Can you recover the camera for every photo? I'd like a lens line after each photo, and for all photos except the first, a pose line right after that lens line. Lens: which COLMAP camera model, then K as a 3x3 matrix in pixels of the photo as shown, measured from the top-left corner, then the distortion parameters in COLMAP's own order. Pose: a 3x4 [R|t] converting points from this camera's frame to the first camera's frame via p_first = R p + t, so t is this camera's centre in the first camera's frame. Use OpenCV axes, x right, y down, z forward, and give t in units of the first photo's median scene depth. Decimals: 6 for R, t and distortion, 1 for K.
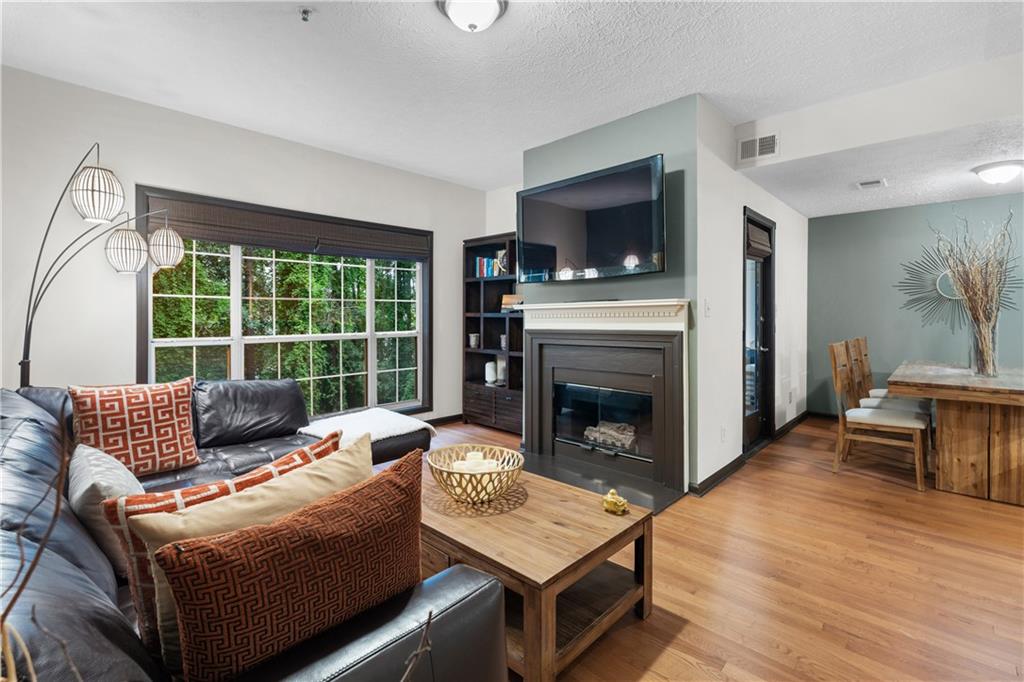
lens RADIAL K [[460.7, 0, 512.5], [0, 460.7, 317.2], [0, 0, 1]] dist [-0.004112, -0.000503]
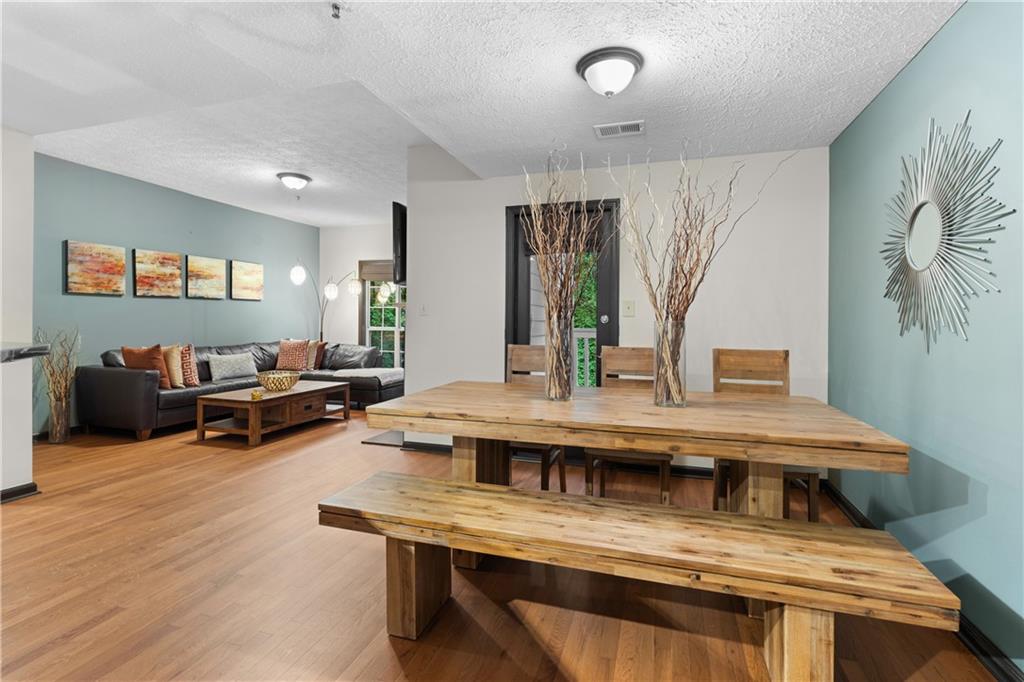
lens RADIAL K [[471.1, 0, 517.0], [0, 471.1, 321.1], [0, 0, 1]] dist [-0.000951, -0.000485]
pose [[0.438818, 0.005061, -0.898562, 1.716555], [-0.008008, 0.999966, 0.001722, 0.010440], [0.898540, 0.006440, 0.438844, 0.667986]]
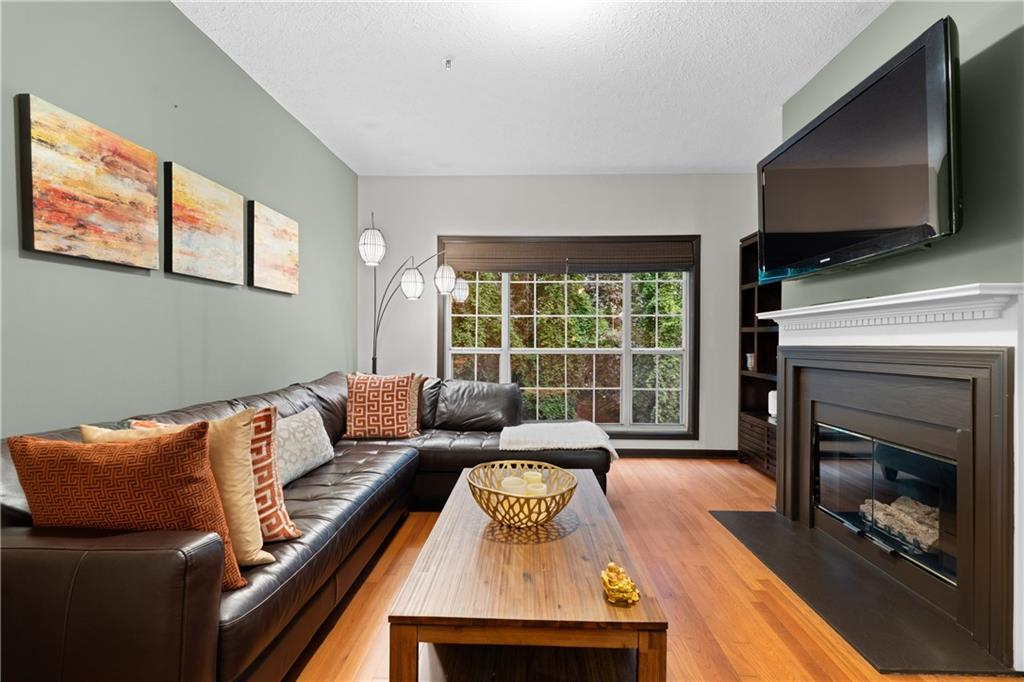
lens RADIAL K [[452.4, 0, 515.2], [0, 452.4, 341.6], [0, 0, 1]] dist [-0.002251, -0.000213]
pose [[0.667290, 0.006836, -0.744767, 0.361623], [-0.007299, 0.999970, 0.002638, 0.026089], [0.744762, 0.003675, 0.667320, 0.259379]]
